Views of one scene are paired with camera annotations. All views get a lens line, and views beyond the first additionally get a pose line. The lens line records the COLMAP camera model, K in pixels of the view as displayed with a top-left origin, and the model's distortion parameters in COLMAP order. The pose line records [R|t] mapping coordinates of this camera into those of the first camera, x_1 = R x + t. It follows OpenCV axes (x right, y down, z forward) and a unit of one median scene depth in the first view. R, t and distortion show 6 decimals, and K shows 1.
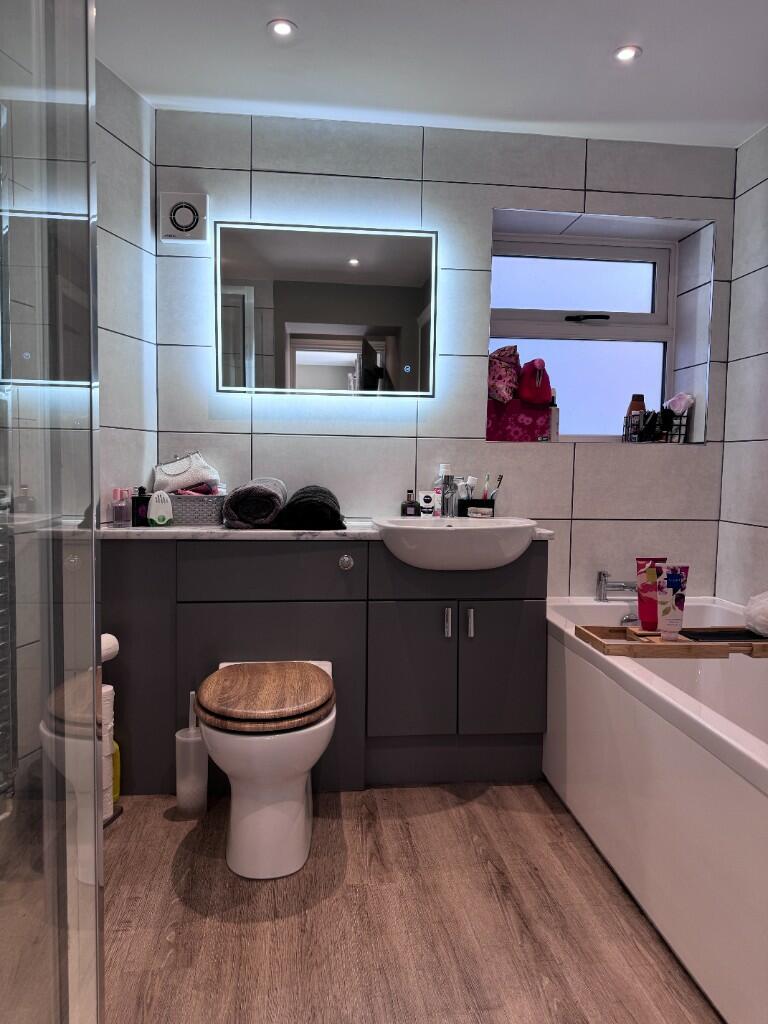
lens RADIAL K [[713.9, 0, 389.5], [0, 713.9, 512.3], [0, 0, 1]] dist [0.079791, -0.136056]
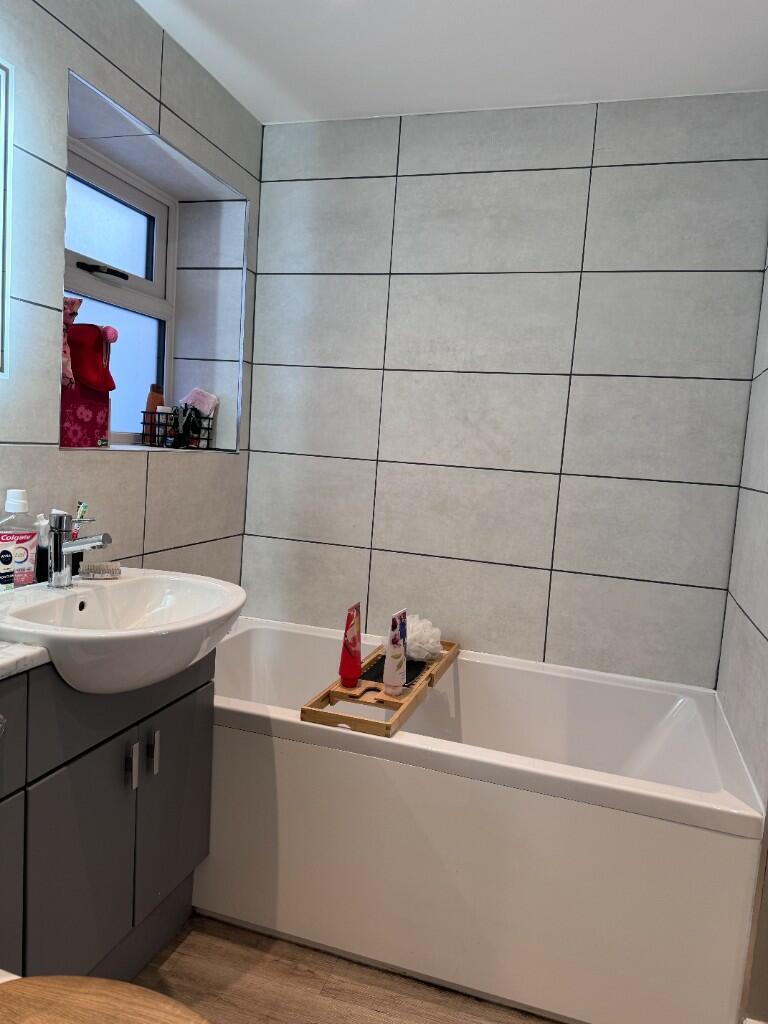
lens RADIAL K [[705.2, 0, 384.4], [0, 705.2, 522.0], [0, 0, 1]] dist [0.078968, -0.122107]
pose [[0.409199, -0.081141, 0.908830, -0.304636], [-0.000037, 0.996037, 0.088943, -0.088238], [-0.912445, -0.036429, 0.407574, 0.474748]]
